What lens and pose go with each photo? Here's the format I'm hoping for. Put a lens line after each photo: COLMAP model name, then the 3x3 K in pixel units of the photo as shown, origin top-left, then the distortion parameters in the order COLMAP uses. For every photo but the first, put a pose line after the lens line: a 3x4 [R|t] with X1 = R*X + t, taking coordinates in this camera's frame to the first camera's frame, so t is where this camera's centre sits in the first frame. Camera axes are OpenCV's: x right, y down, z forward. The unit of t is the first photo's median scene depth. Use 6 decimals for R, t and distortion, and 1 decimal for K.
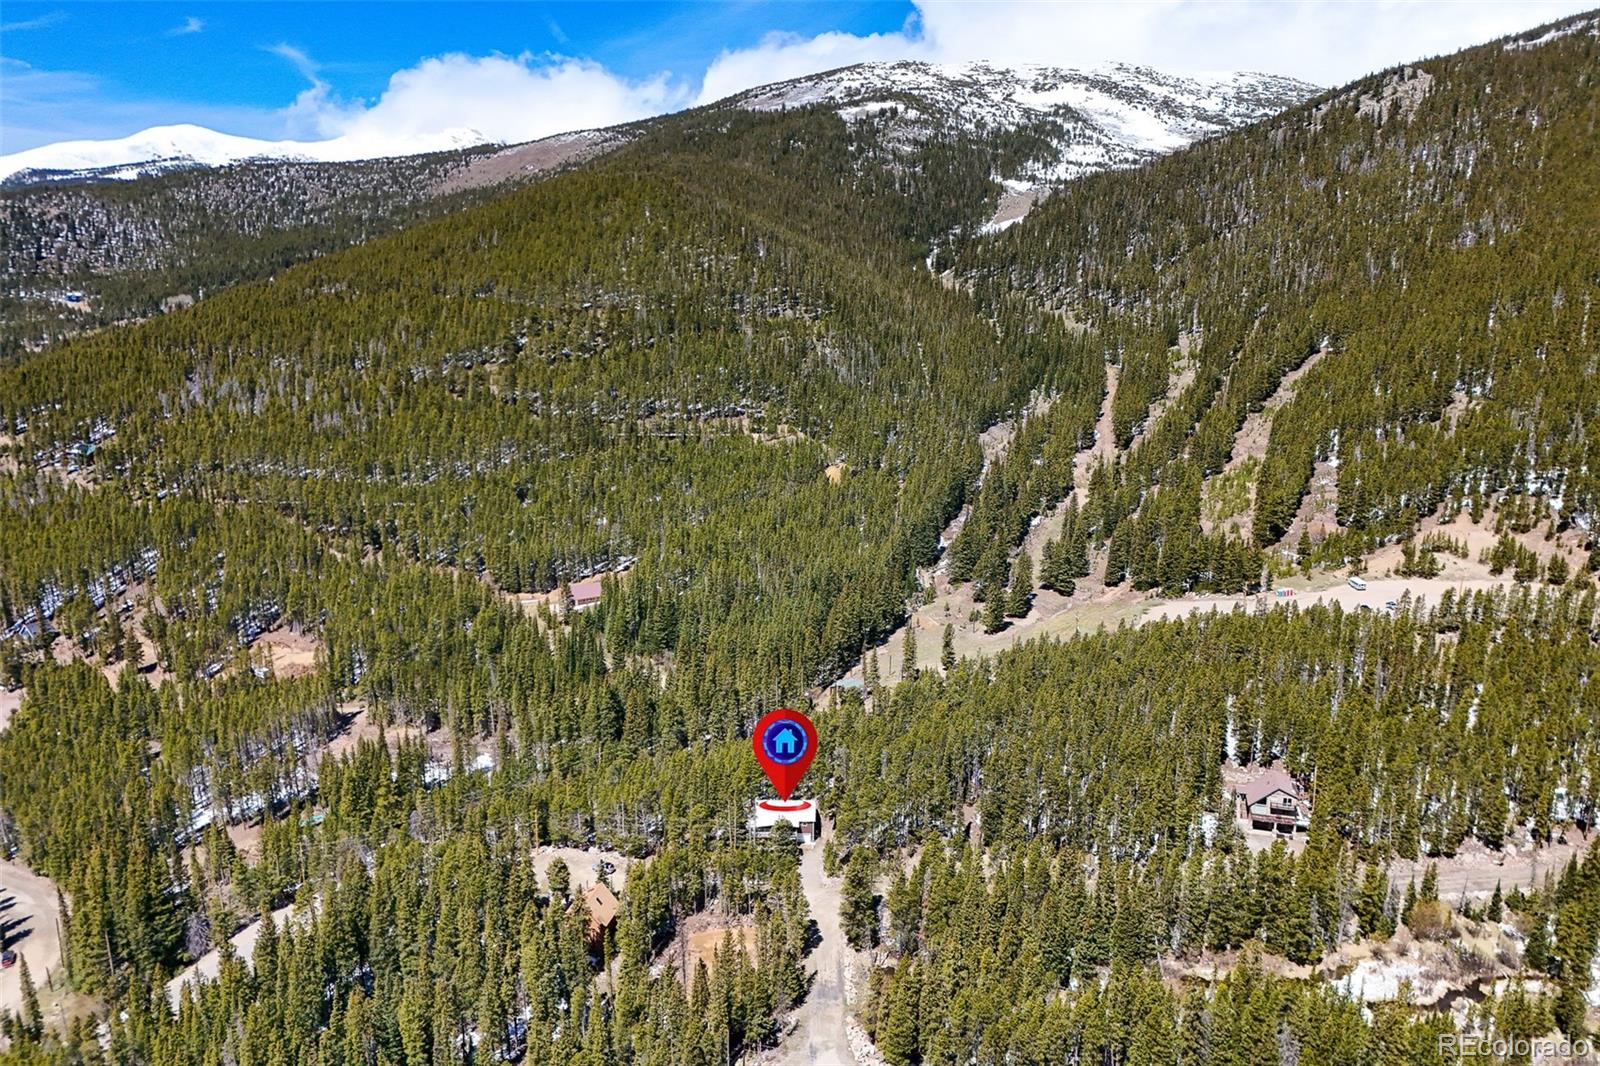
lens RADIAL K [[1166.3, 0, 796.1], [0, 1166.3, 525.0], [0, 0, 1]] dist [0.074846, -0.060463]
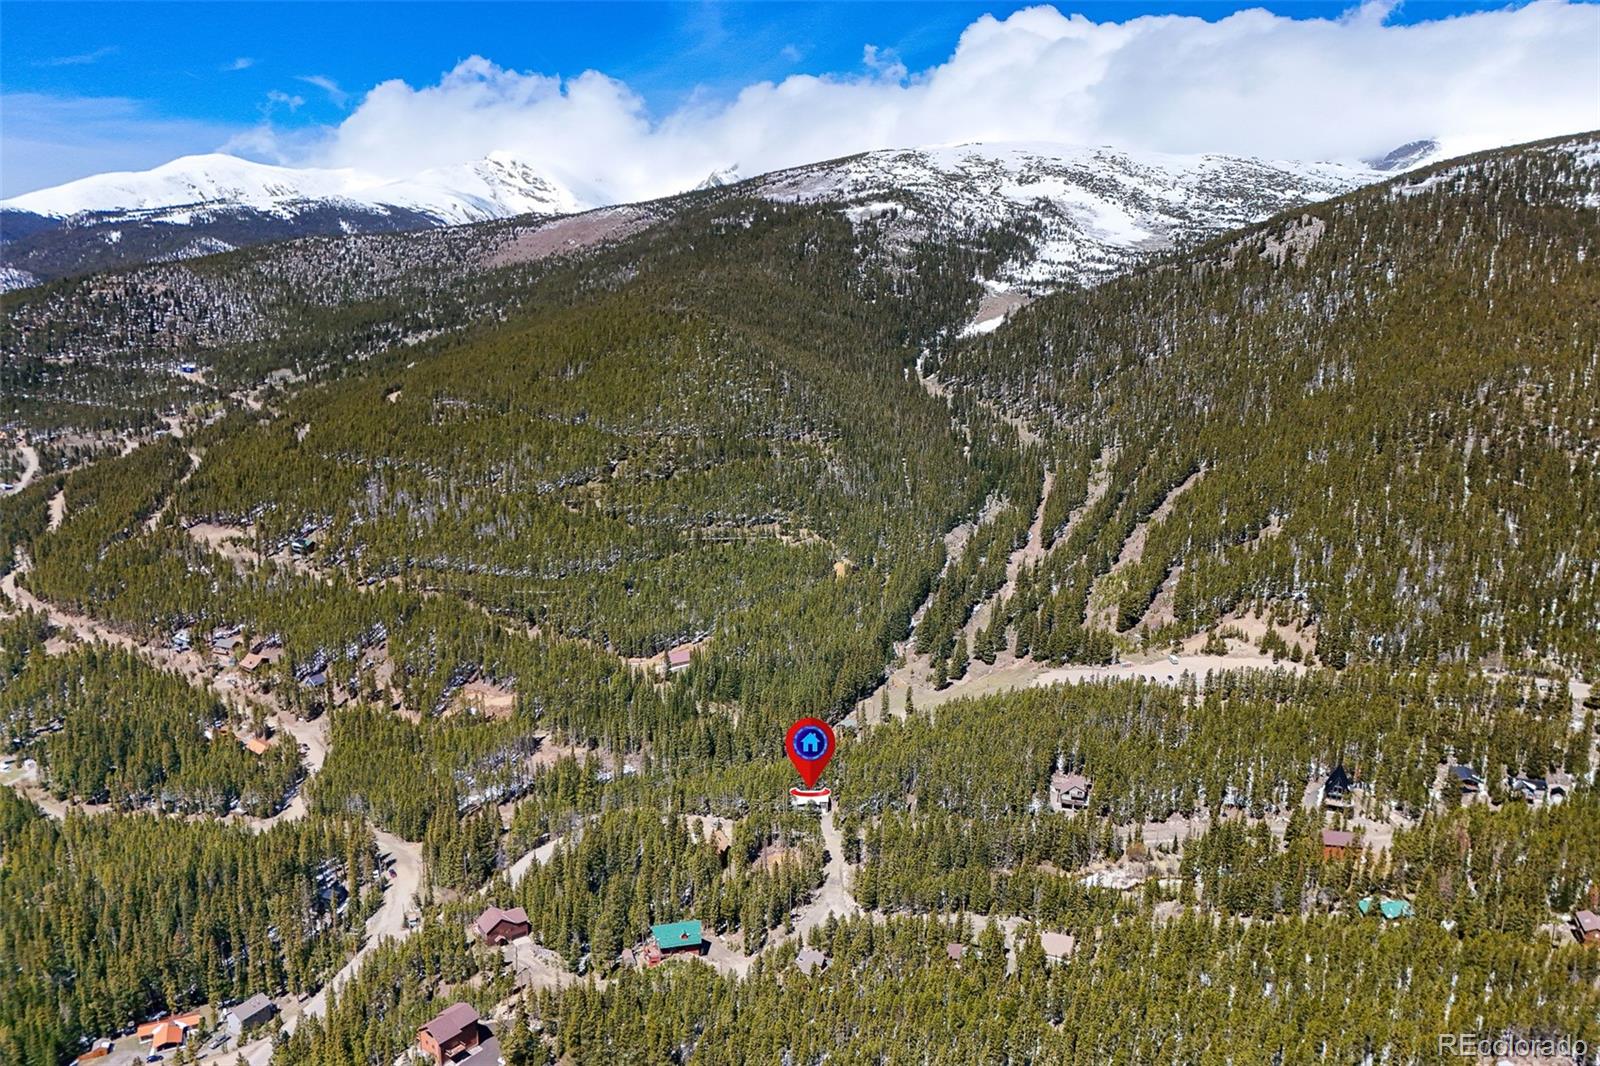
lens RADIAL K [[1150.7, 0, 800.0], [0, 1150.7, 533.0], [0, 0, 1]] dist [0.100895, -0.104606]
pose [[0.999974, 0.006689, -0.002694, -0.011120], [-0.006705, 0.999961, -0.005760, -0.069238], [0.002656, 0.005778, 0.999980, -0.355621]]
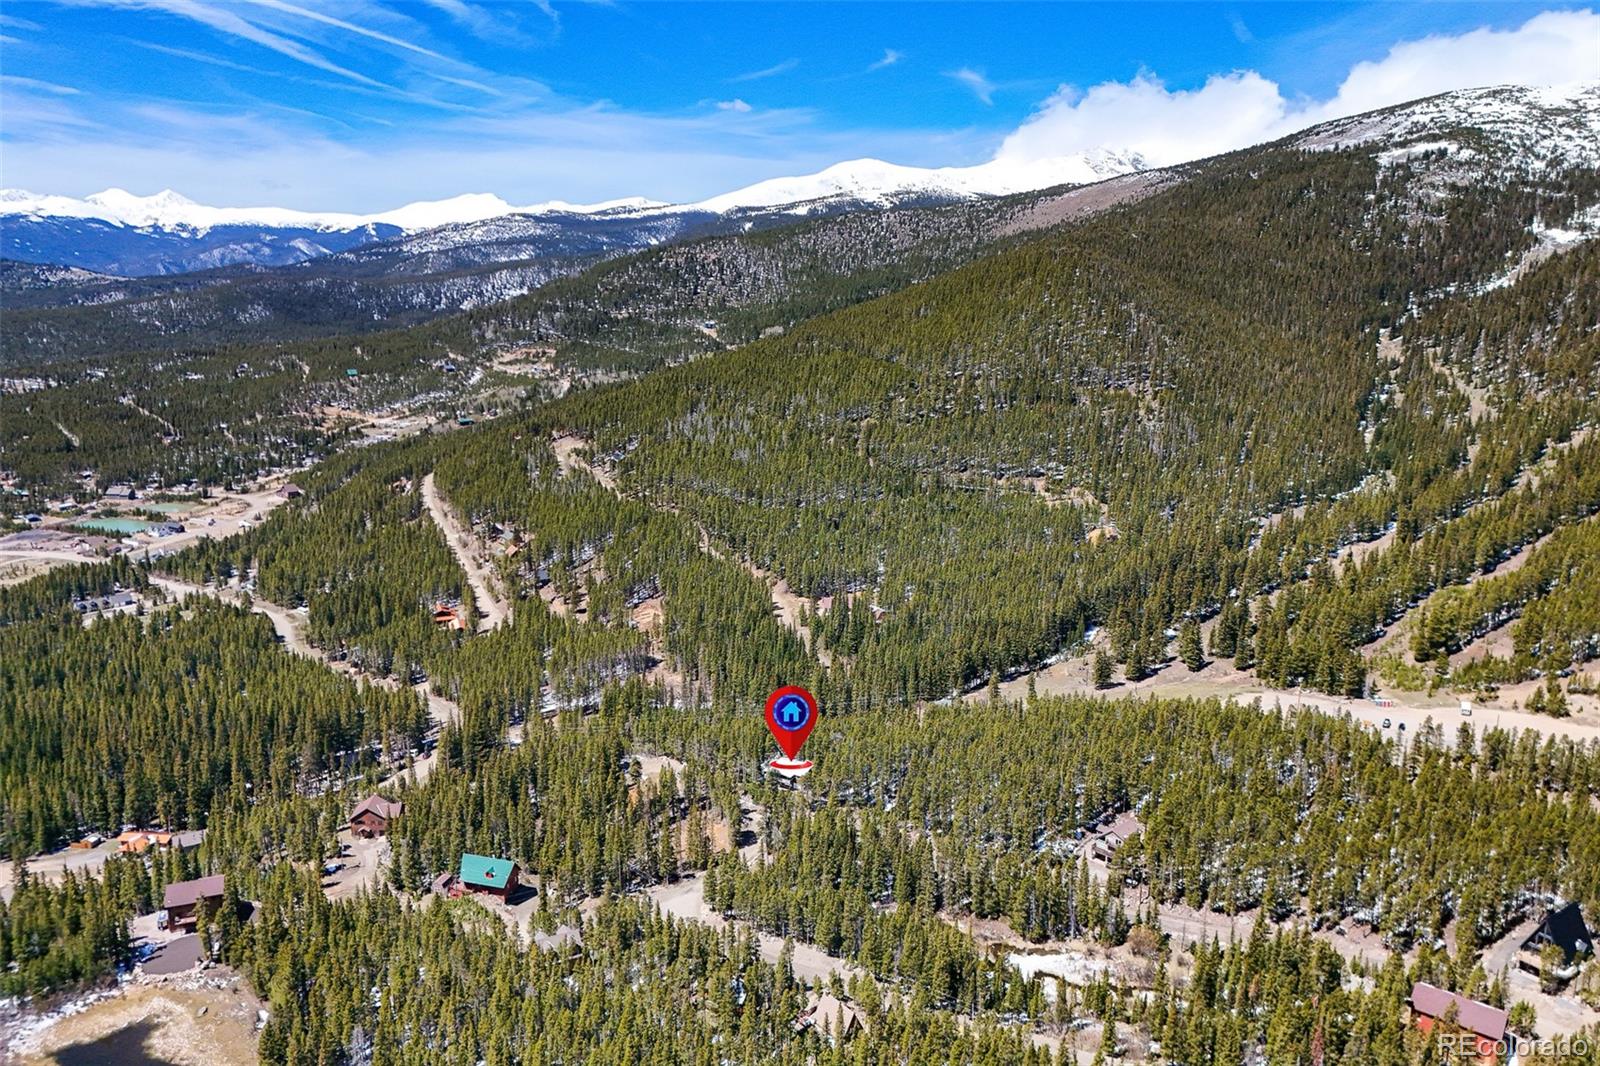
lens RADIAL K [[1147.7, 0, 799.8], [0, 1147.7, 482.9], [0, 0, 1]] dist [0.065566, -0.064455]
pose [[0.867990, 0.099347, -0.486542, 0.291778], [-0.117591, 0.993037, -0.007015, -0.048103], [0.482458, 0.063302, 0.873629, -0.138162]]
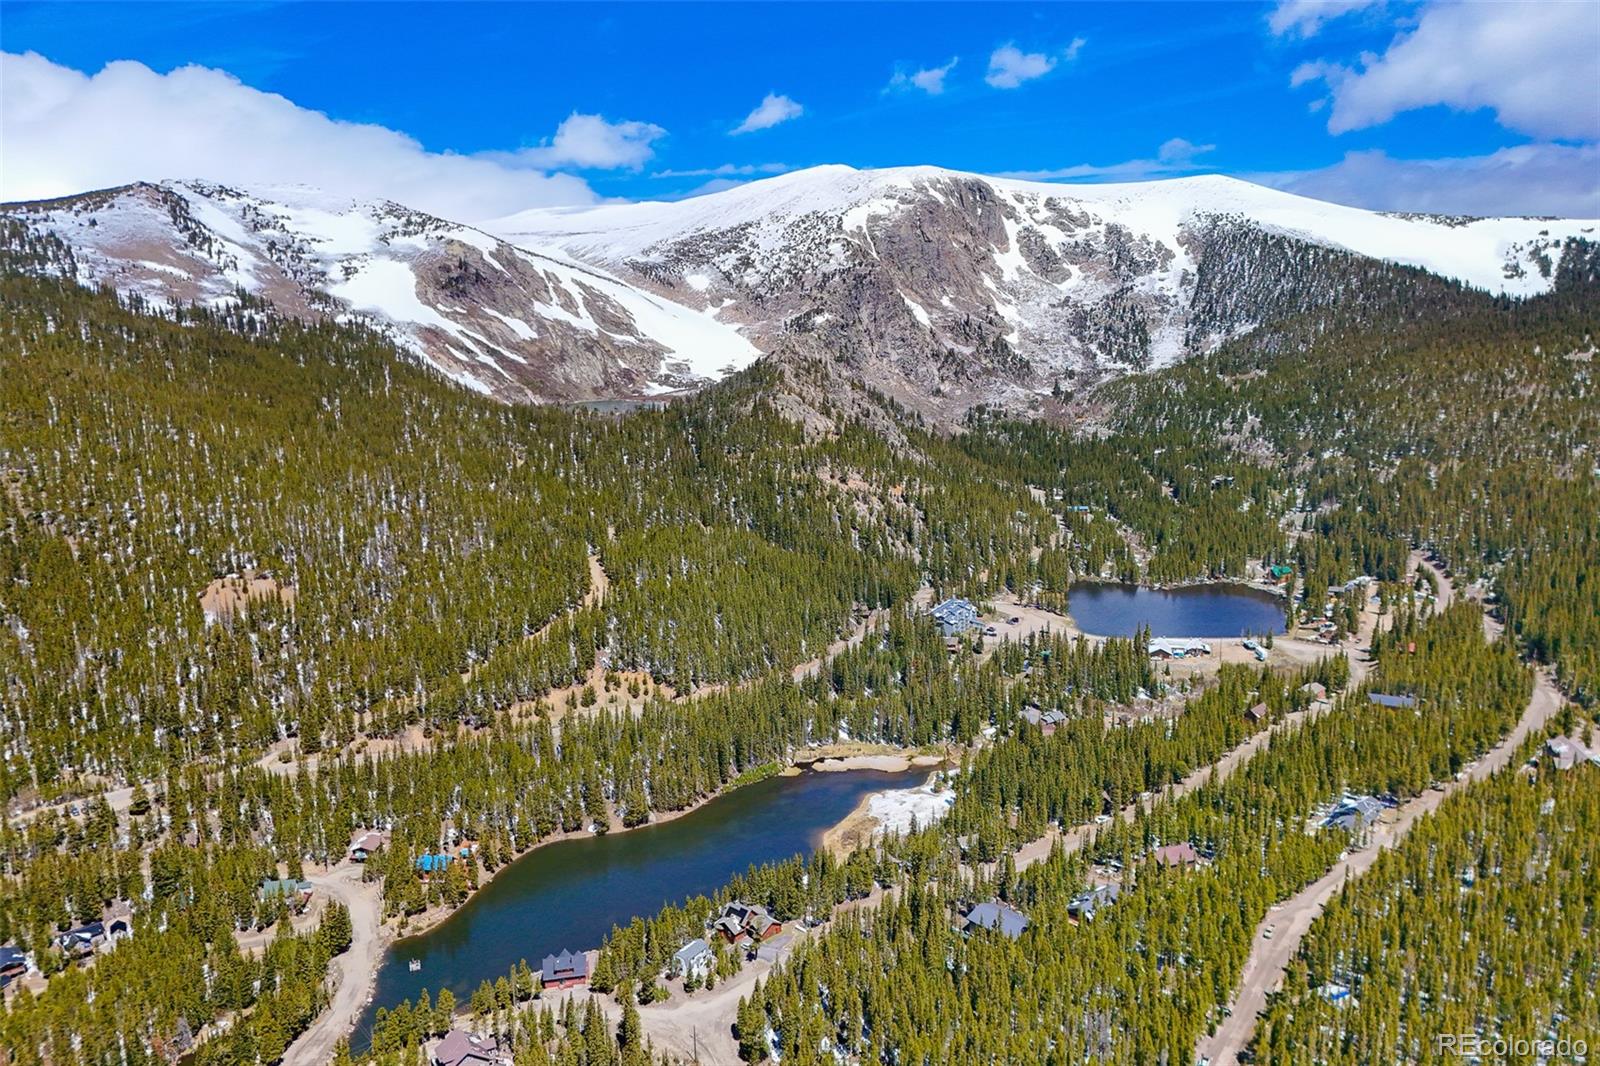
lens RADIAL K [[1168.8, 0, 800.0], [0, 1168.8, 533.0], [0, 0, 1]] dist [0.131490, -0.205064]
pose [[0.462139, -0.167515, 0.870842, 0.102581], [0.223145, 0.972367, 0.068625, -0.090314], [-0.858274, 0.162610, 0.486749, -0.299040]]
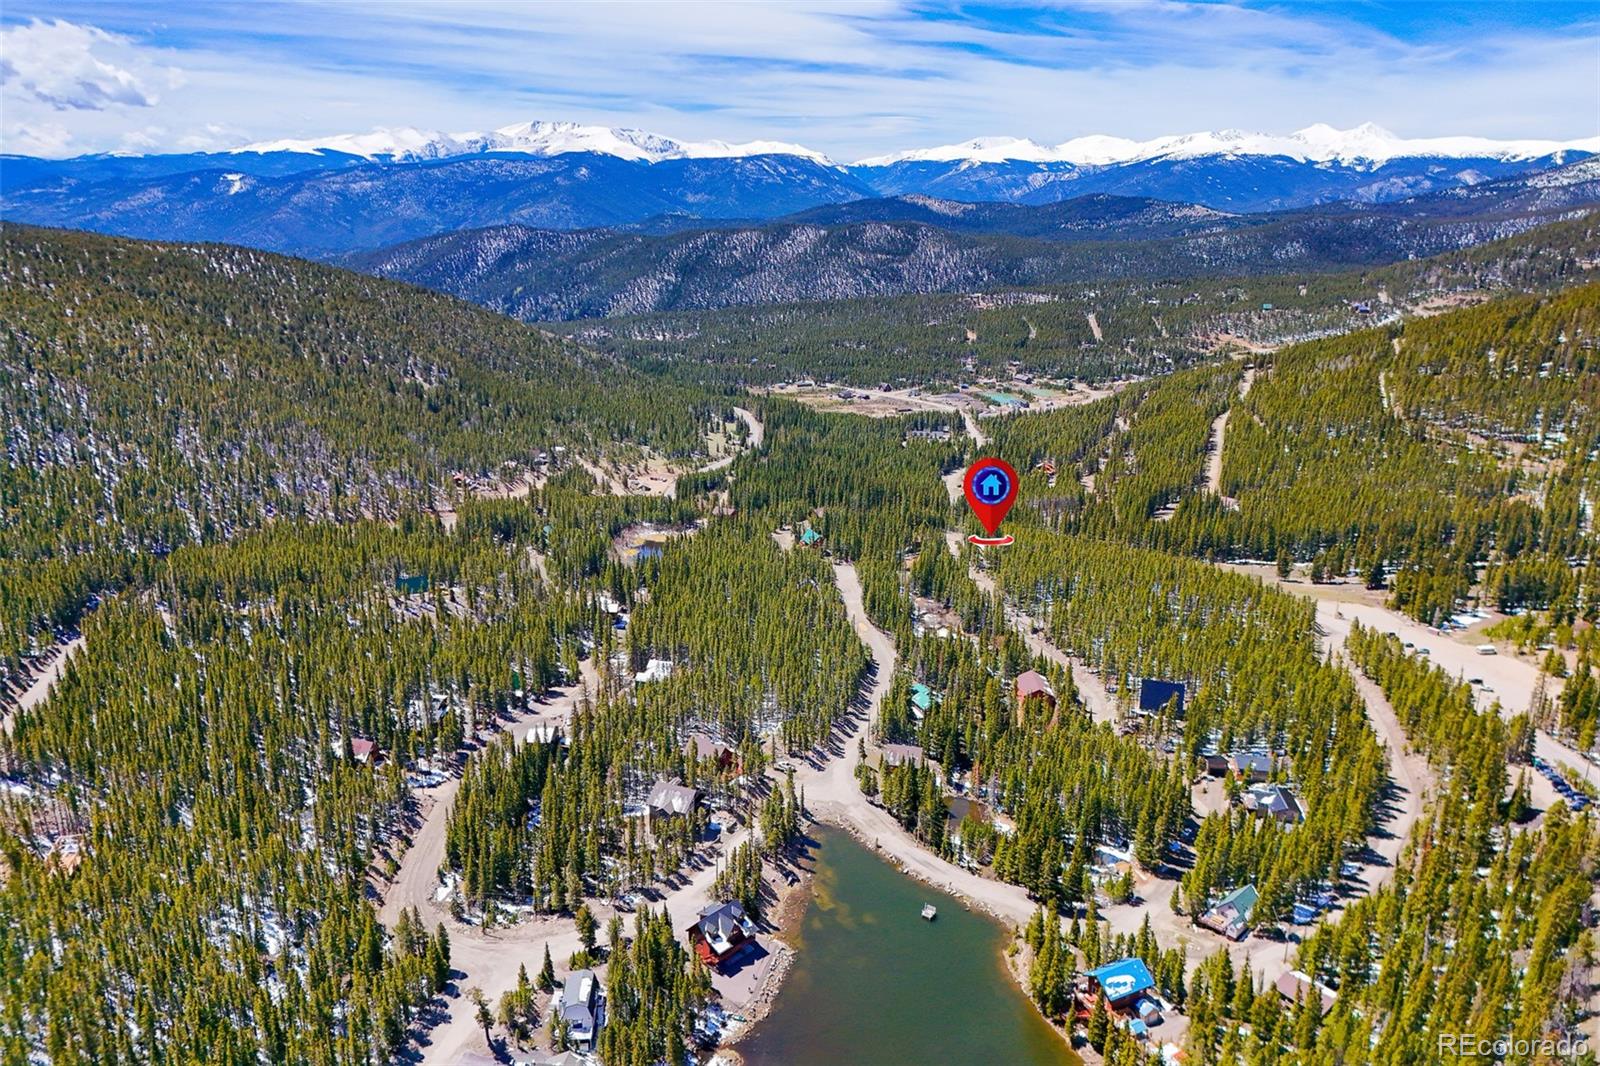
lens RADIAL K [[1150.7, 0, 800.0], [0, 1150.7, 533.0], [0, 0, 1]] dist [0.100895, -0.104606]
pose [[0.120924, 0.284137, -0.951128, 0.885142], [-0.228958, 0.940307, 0.251795, -0.120561], [0.965896, 0.187320, 0.178761, 0.047544]]
